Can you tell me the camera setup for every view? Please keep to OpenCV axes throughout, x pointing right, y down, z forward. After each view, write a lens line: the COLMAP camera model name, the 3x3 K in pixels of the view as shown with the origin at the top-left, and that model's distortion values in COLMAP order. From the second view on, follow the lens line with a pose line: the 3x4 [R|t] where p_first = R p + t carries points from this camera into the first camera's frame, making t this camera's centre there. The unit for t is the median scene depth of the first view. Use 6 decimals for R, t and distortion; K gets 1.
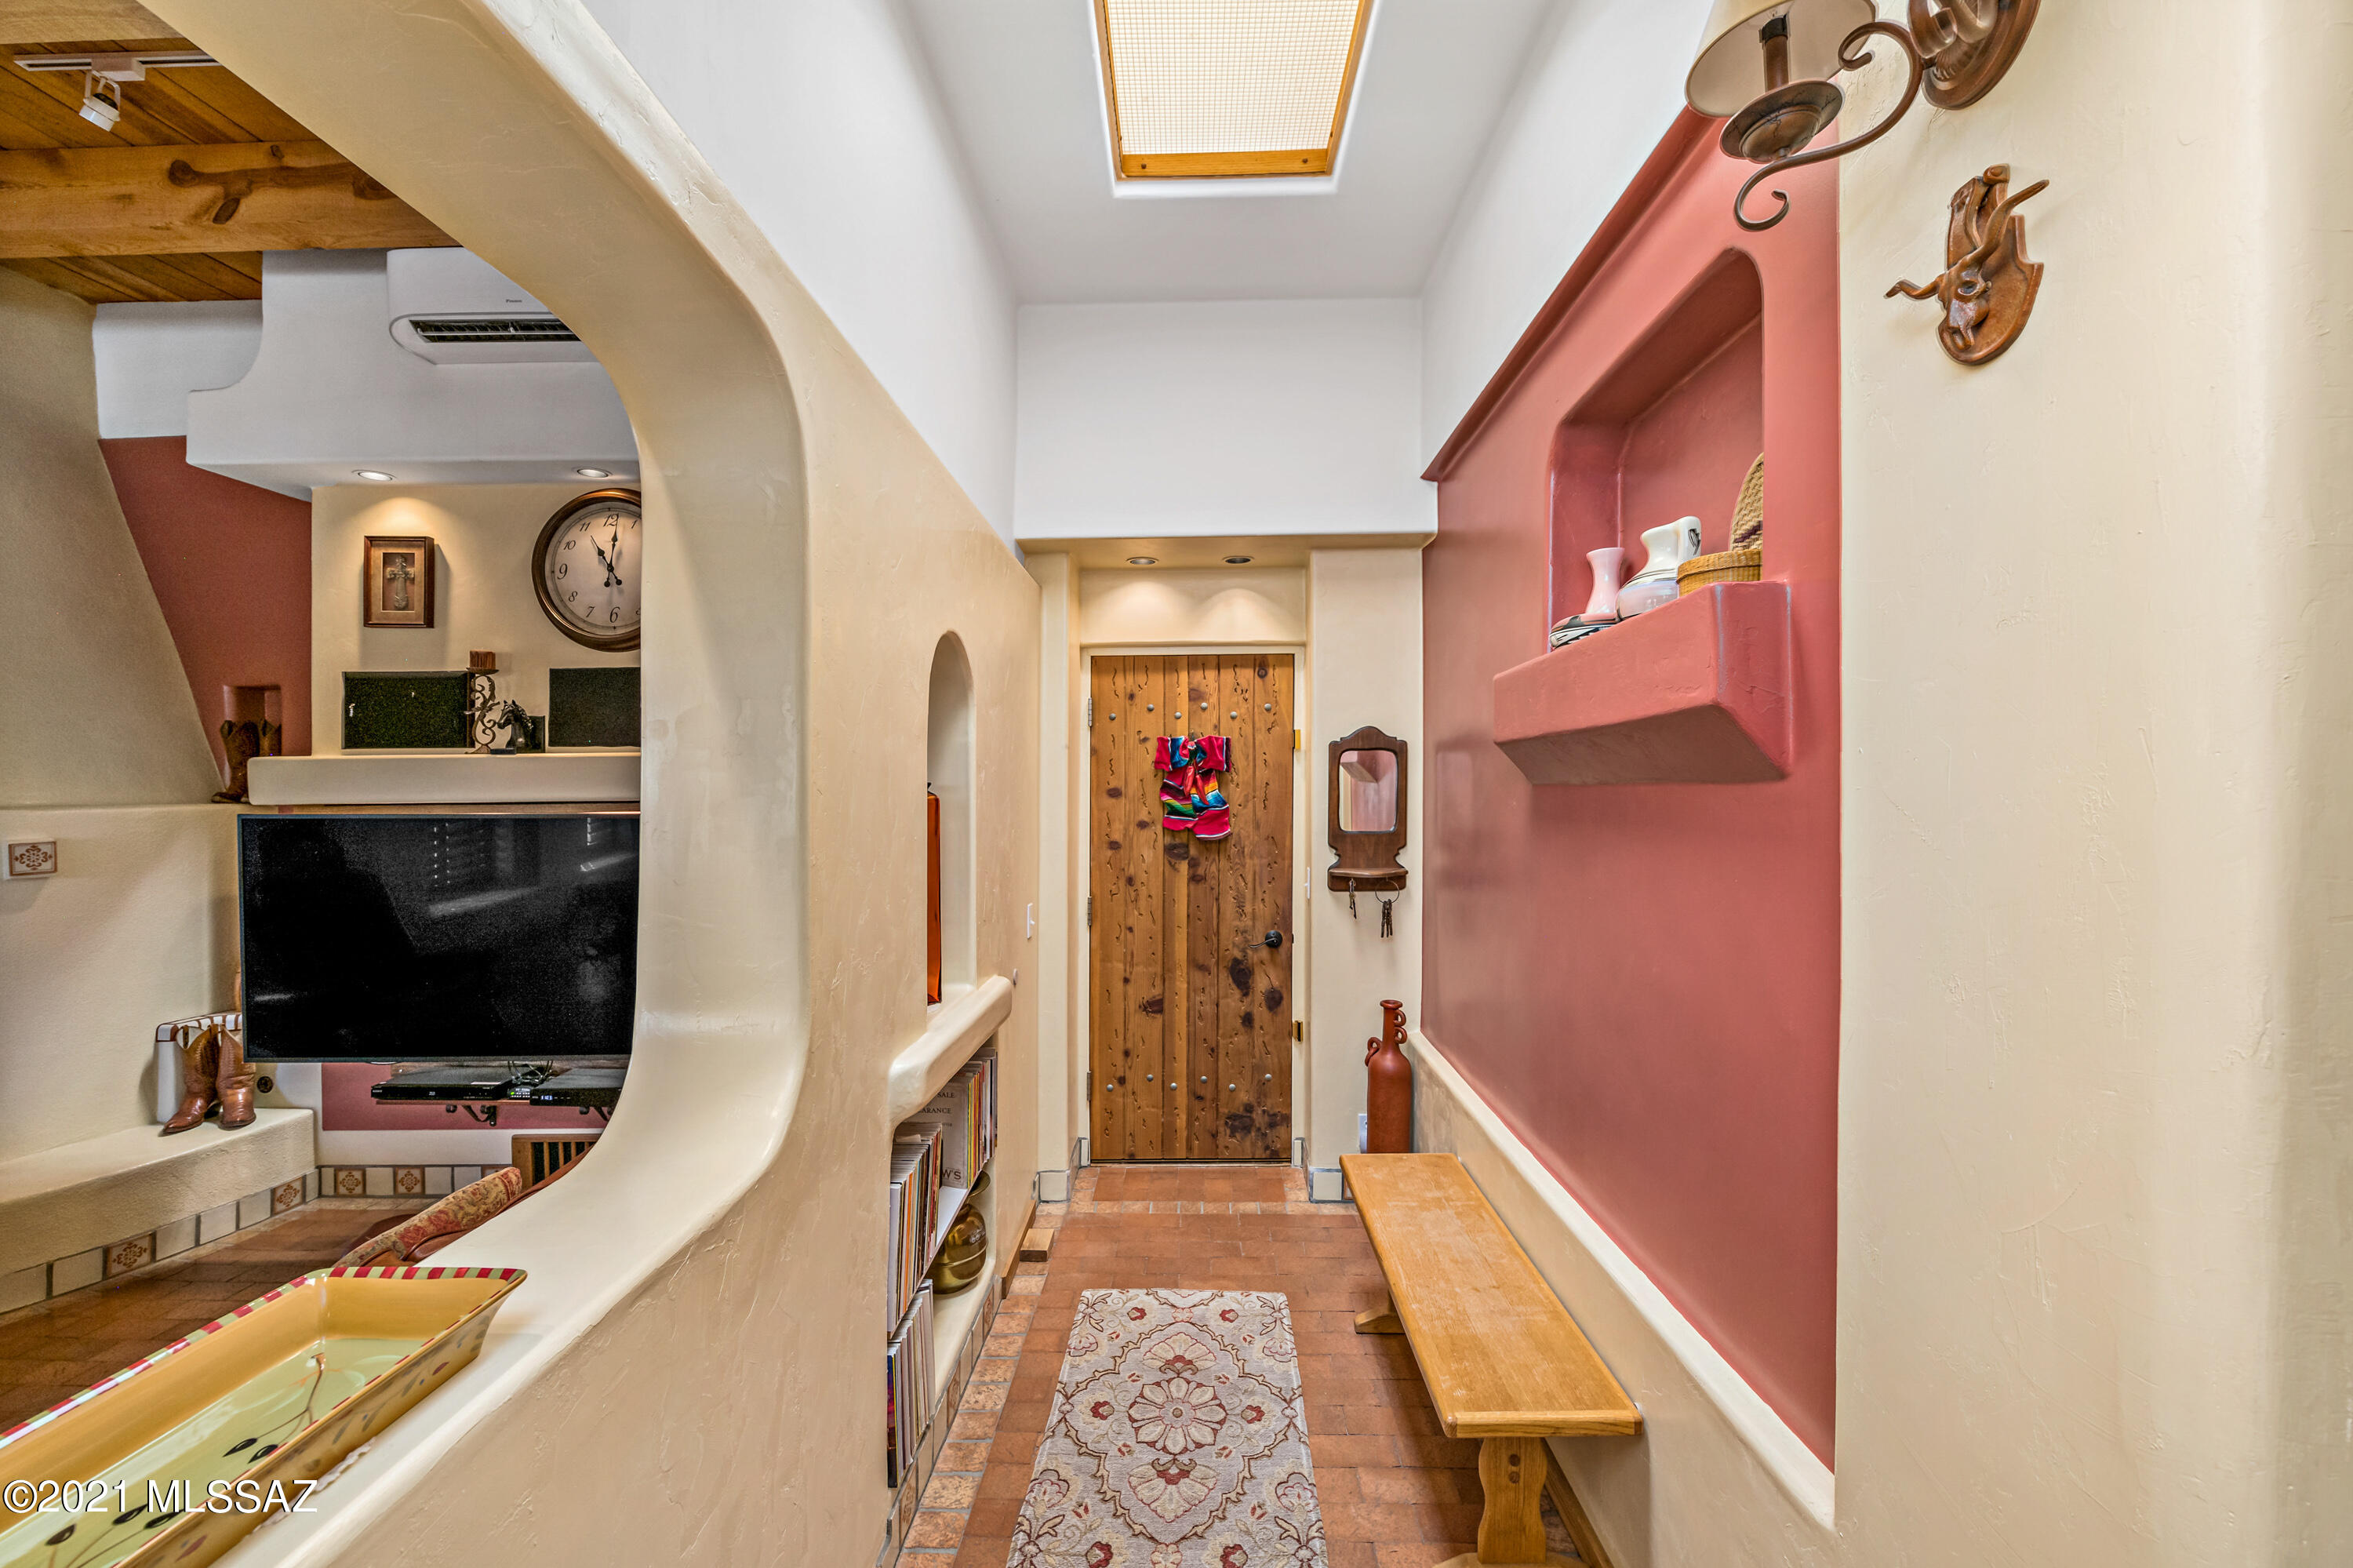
lens RADIAL K [[951.2, 0, 1178.6], [0, 951.2, 792.1], [0, 0, 1]] dist [-0.003013, -0.001128]
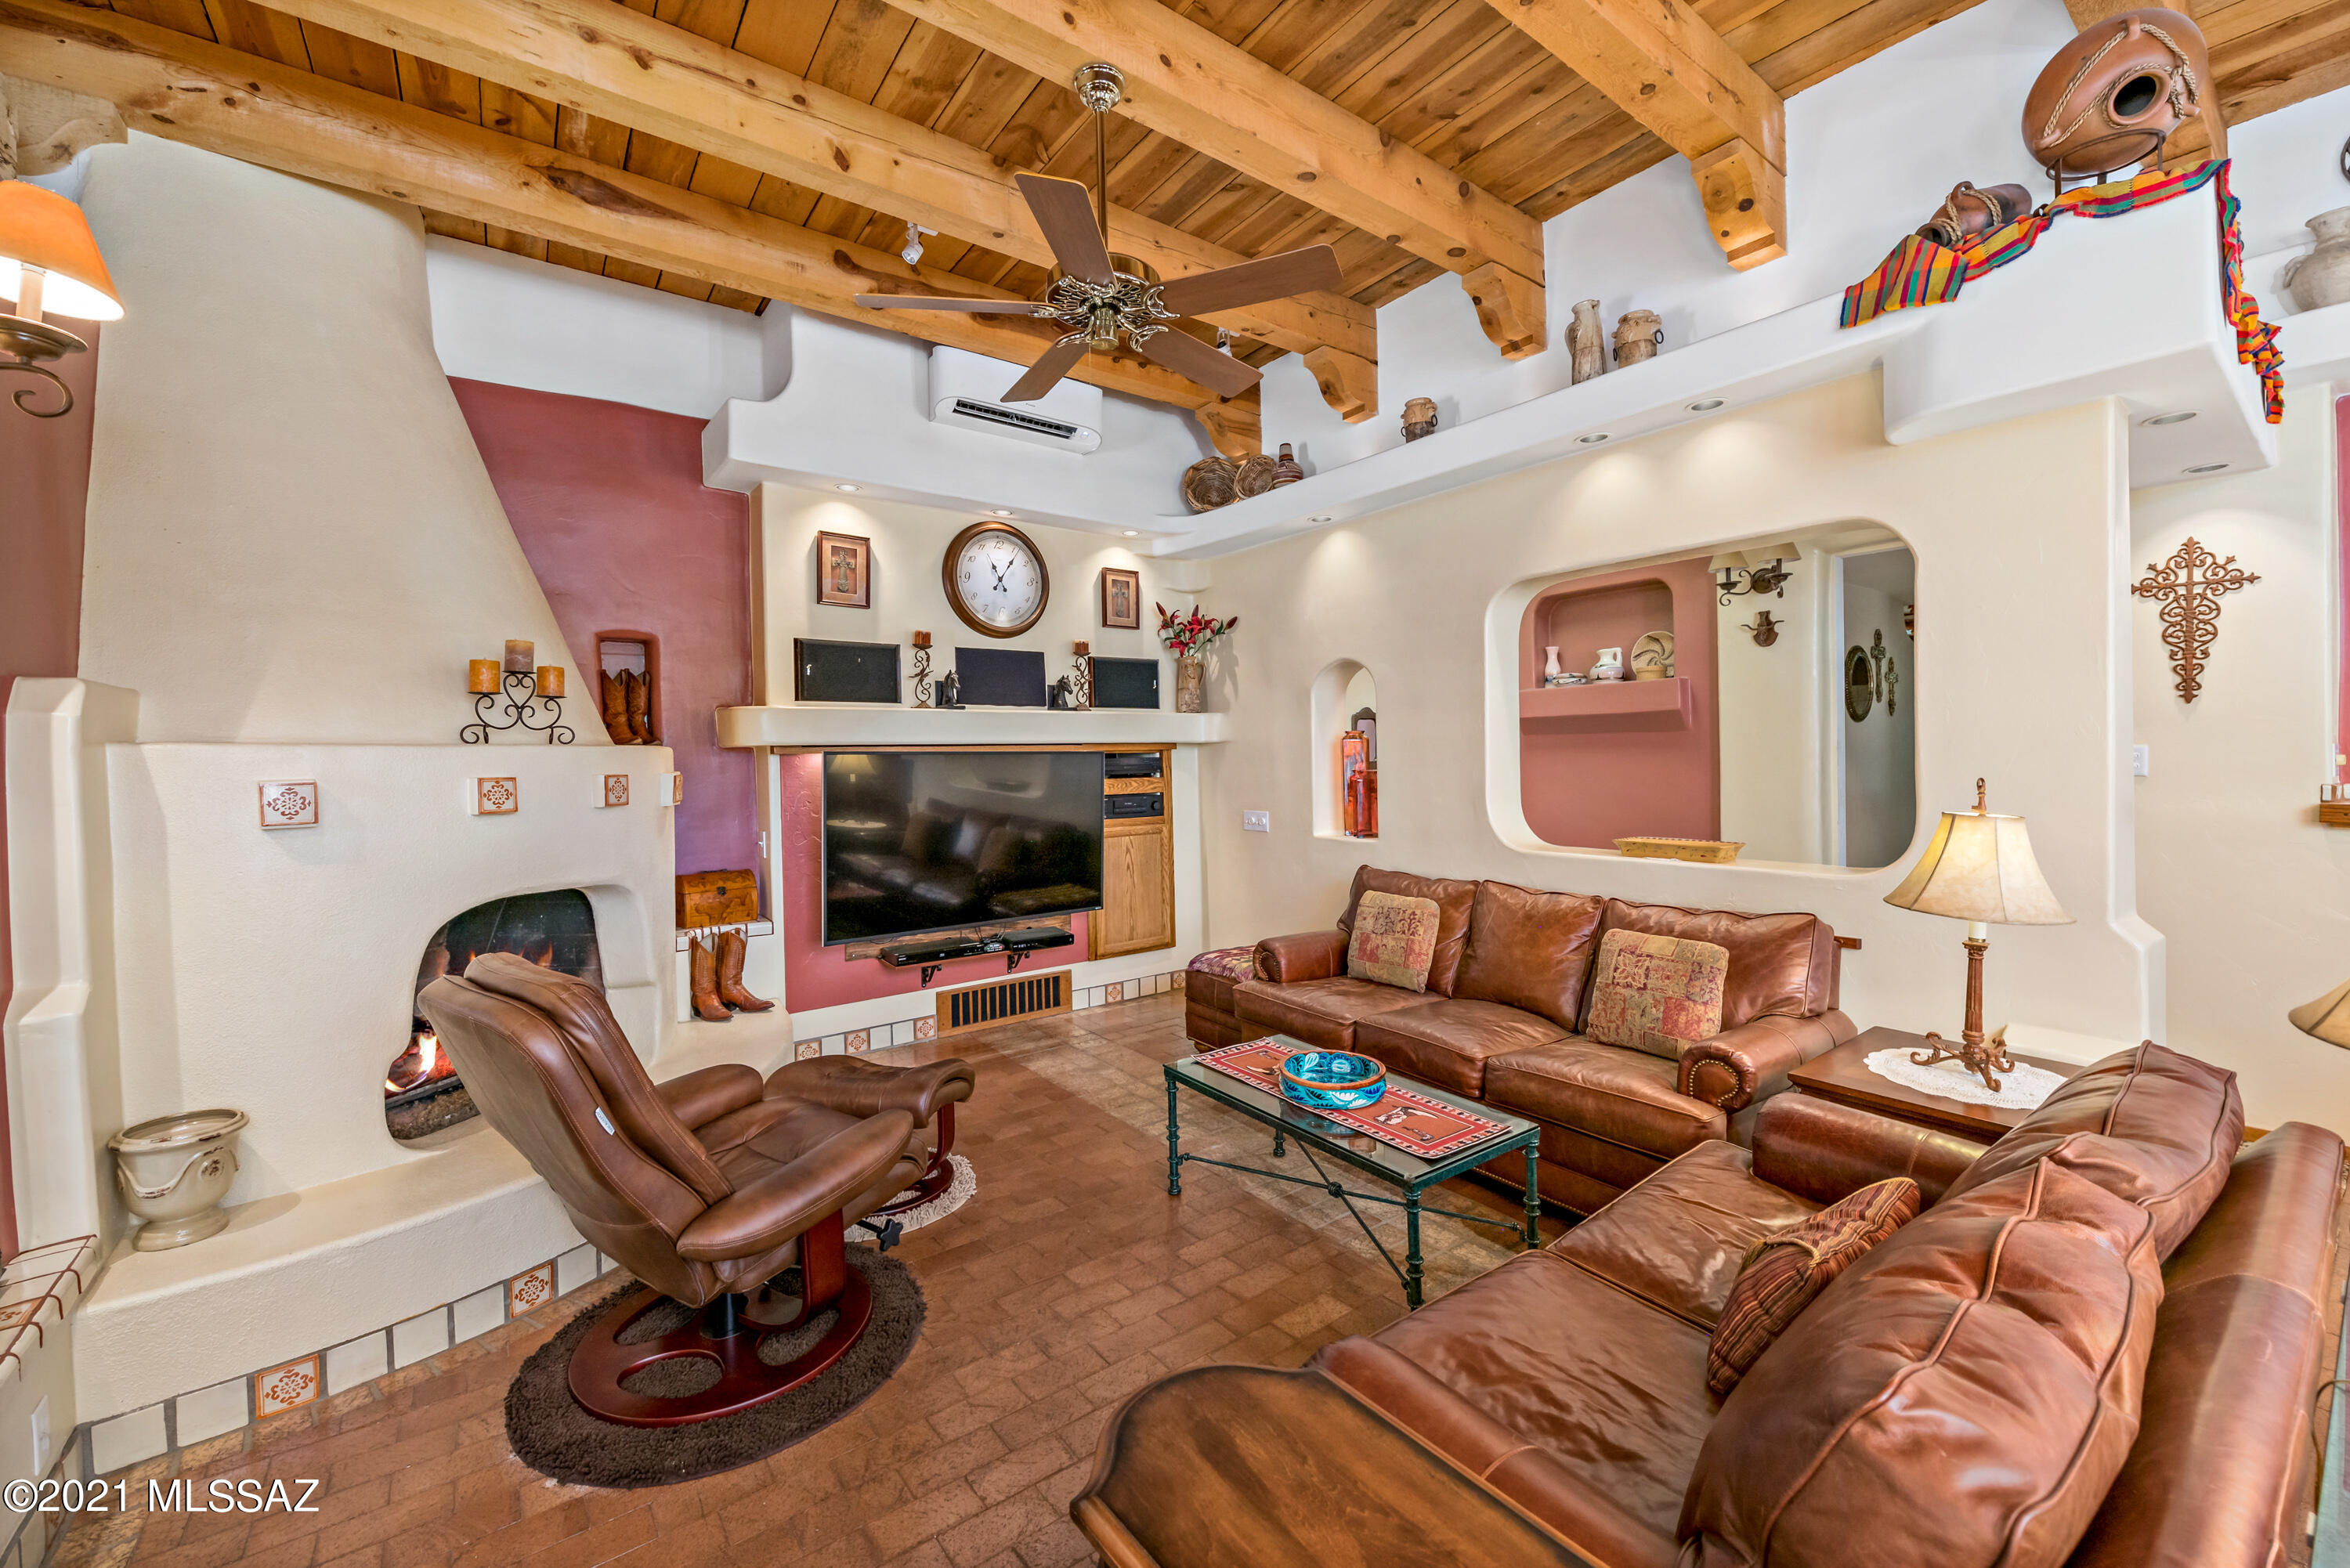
lens RADIAL K [[949.9, 0, 1185.6], [0, 949.9, 786.5], [0, 0, 1]] dist [-0.003013, -0.001128]
pose [[0.782560, -0.019817, 0.622260, -1.258373], [0.018397, 0.999793, 0.008704, 0.064824], [-0.622303, 0.004636, 0.782763, -0.273539]]
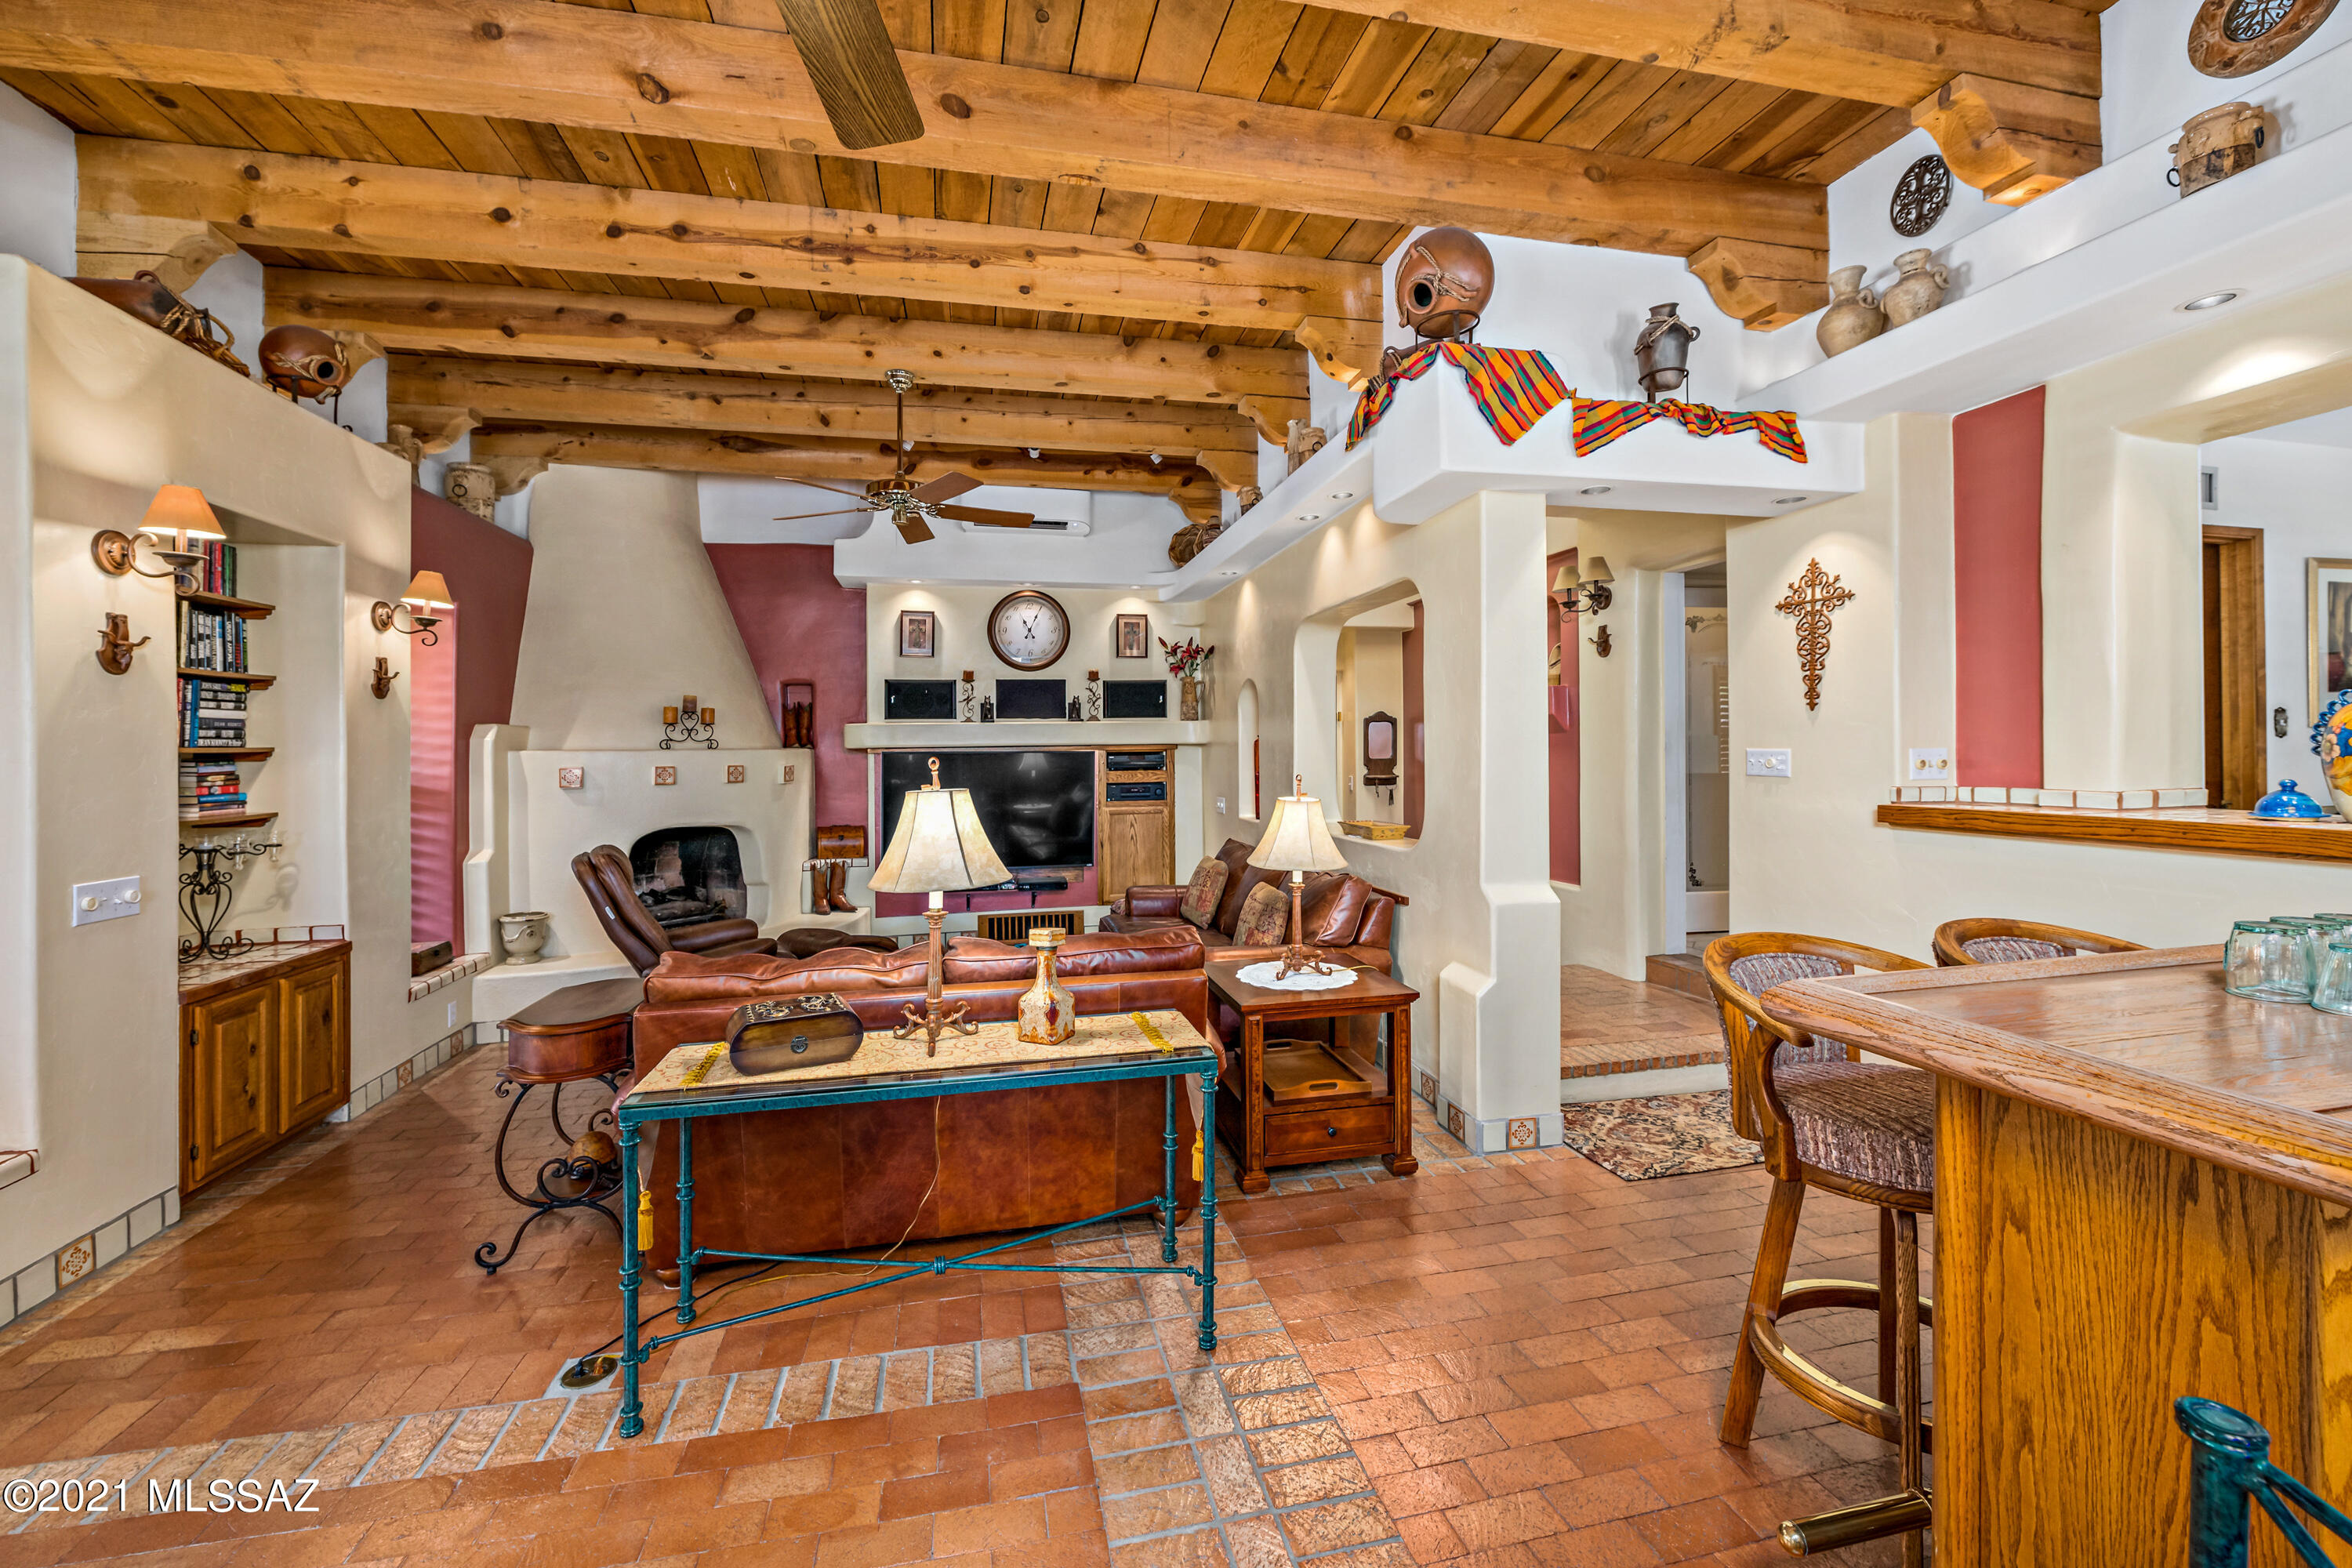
lens RADIAL K [[950.8, 0, 1170.2], [0, 950.8, 767.1], [0, 0, 1]] dist [-0.003013, -0.001128]
pose [[0.968963, -0.004882, 0.247159, -0.802547], [0.007427, 0.999929, -0.009367, 0.074946], [-0.247096, 0.010912, 0.968930, -1.013877]]
